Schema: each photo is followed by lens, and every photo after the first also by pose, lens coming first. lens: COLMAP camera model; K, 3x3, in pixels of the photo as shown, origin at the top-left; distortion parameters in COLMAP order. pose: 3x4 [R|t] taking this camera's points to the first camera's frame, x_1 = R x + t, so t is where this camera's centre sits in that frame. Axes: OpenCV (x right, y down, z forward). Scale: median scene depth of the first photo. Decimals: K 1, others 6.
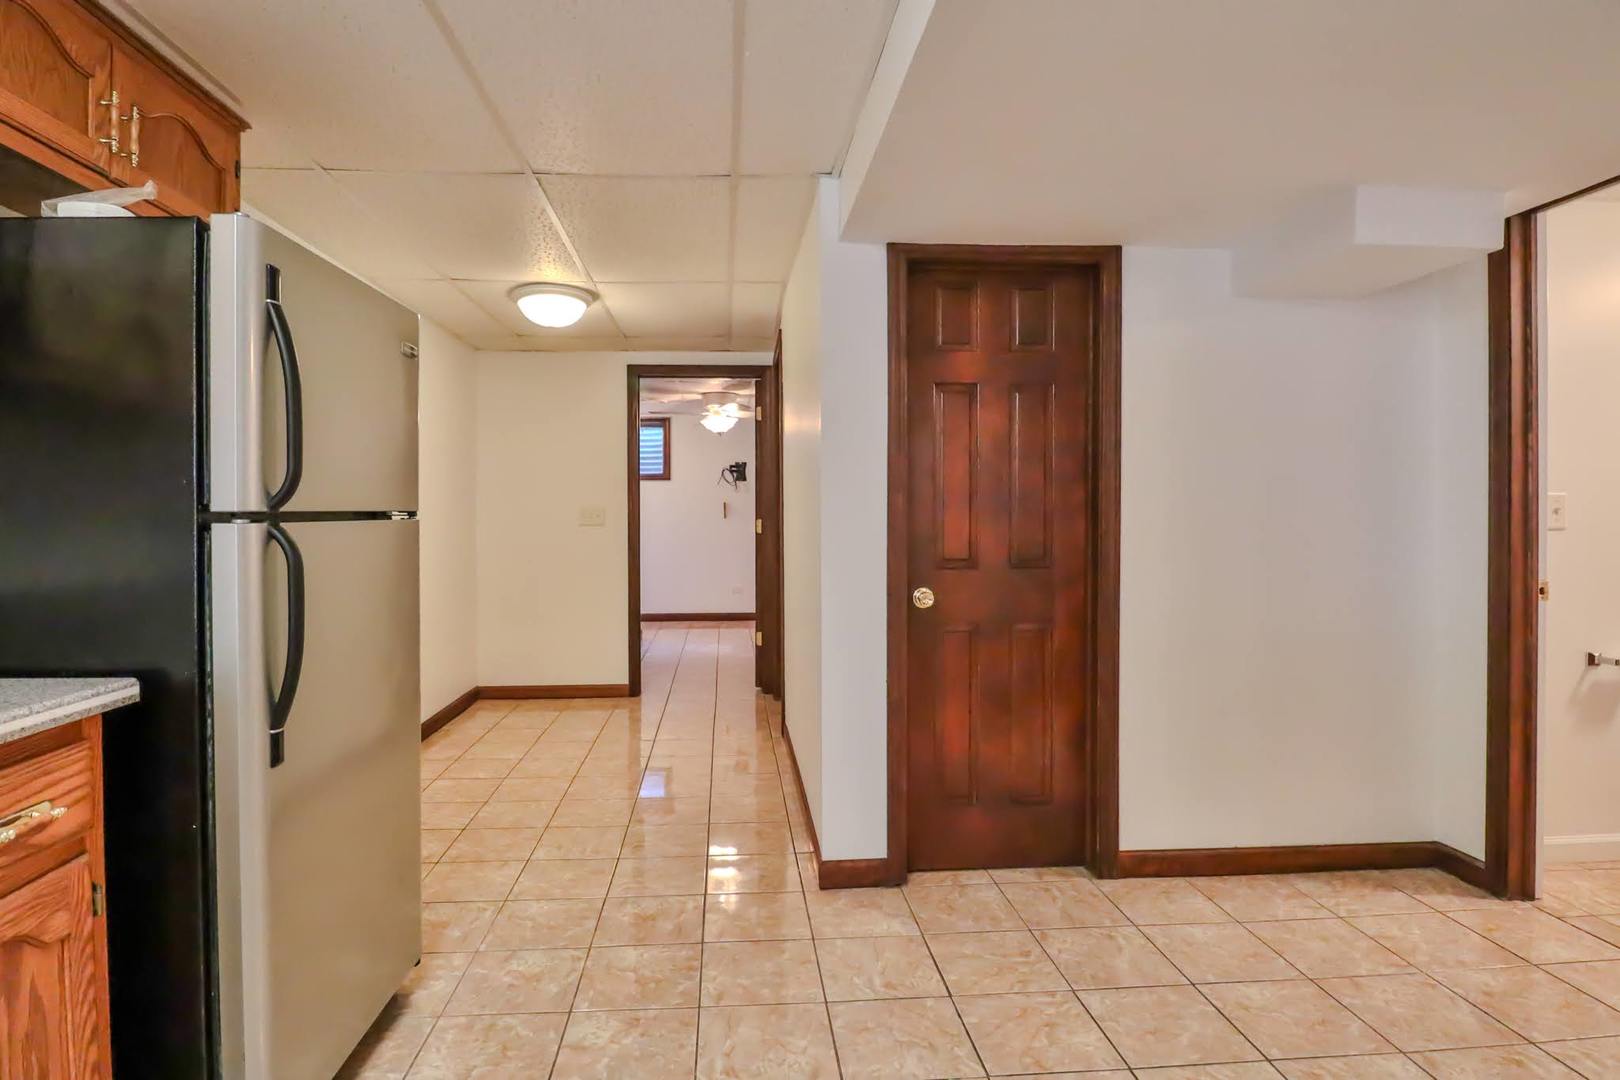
lens RADIAL K [[837.9, 0, 786.6], [0, 837.9, 523.8], [0, 0, 1]] dist [0.000549, 0.000096]
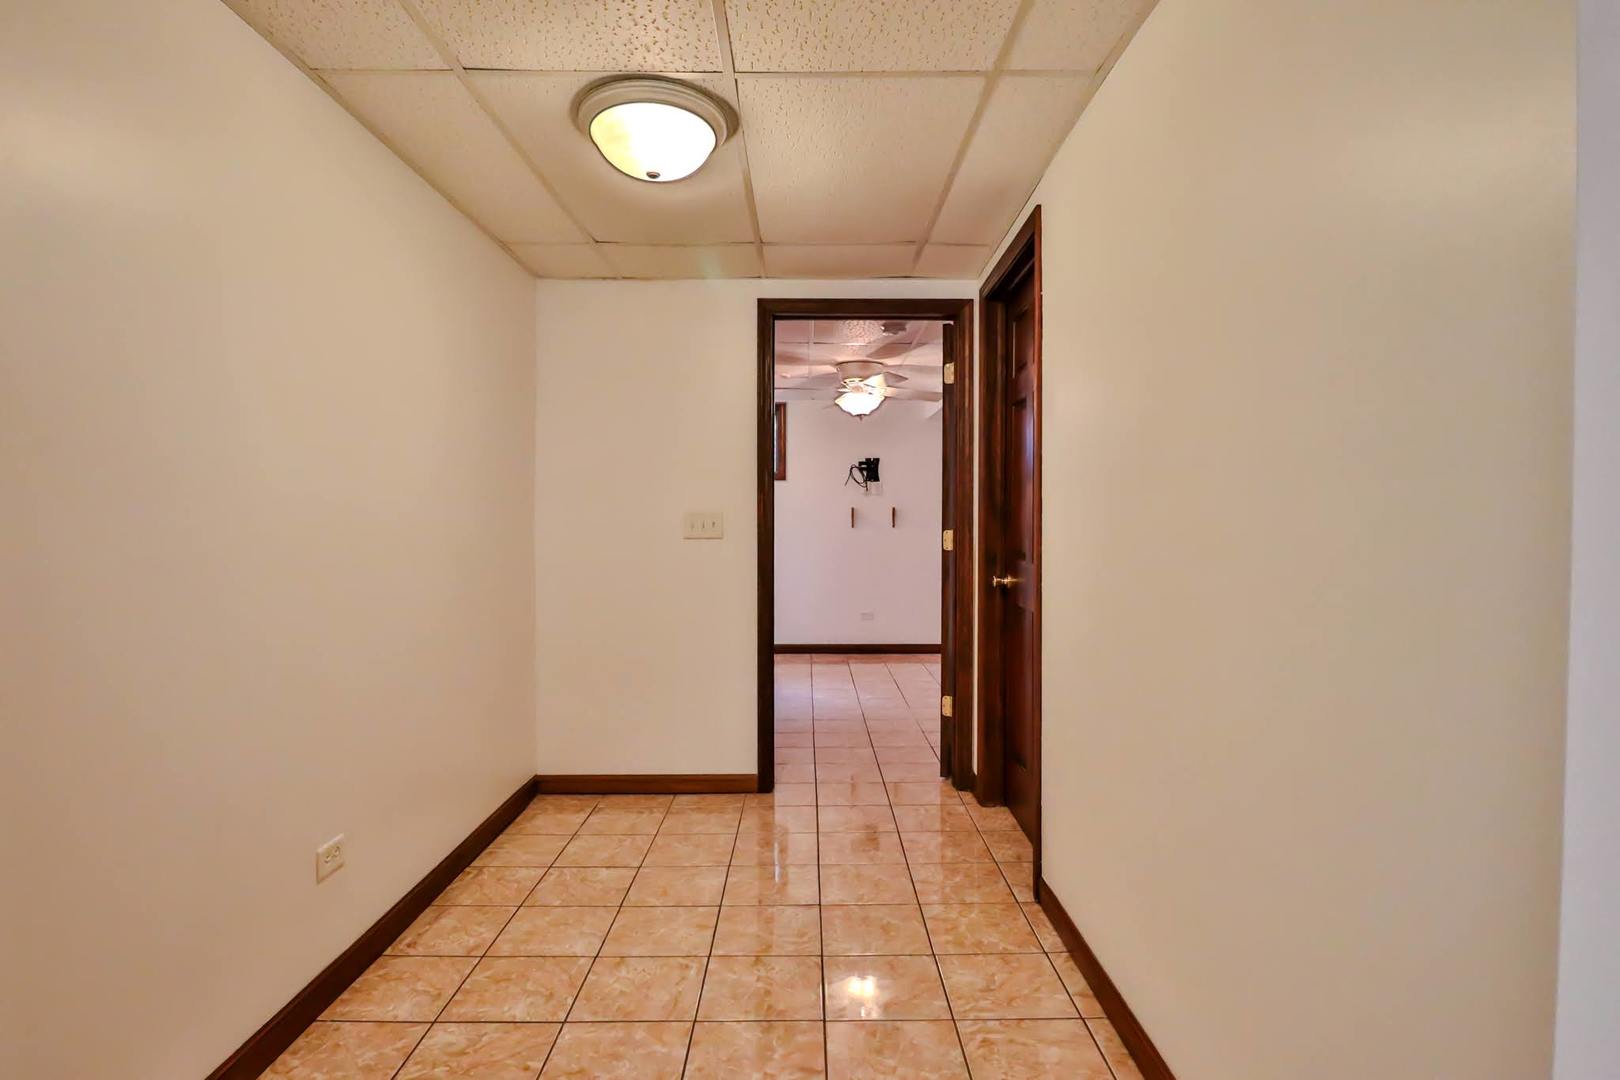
lens RADIAL K [[817.6, 0, 837.5], [0, 817.6, 528.2], [0, 0, 1]] dist [-0.035742, -0.000672]
pose [[0.999500, 0.002799, -0.031481, -0.102103], [-0.002943, 0.999985, -0.004526, -0.003568], [0.031468, 0.004616, 0.999494, 0.341091]]
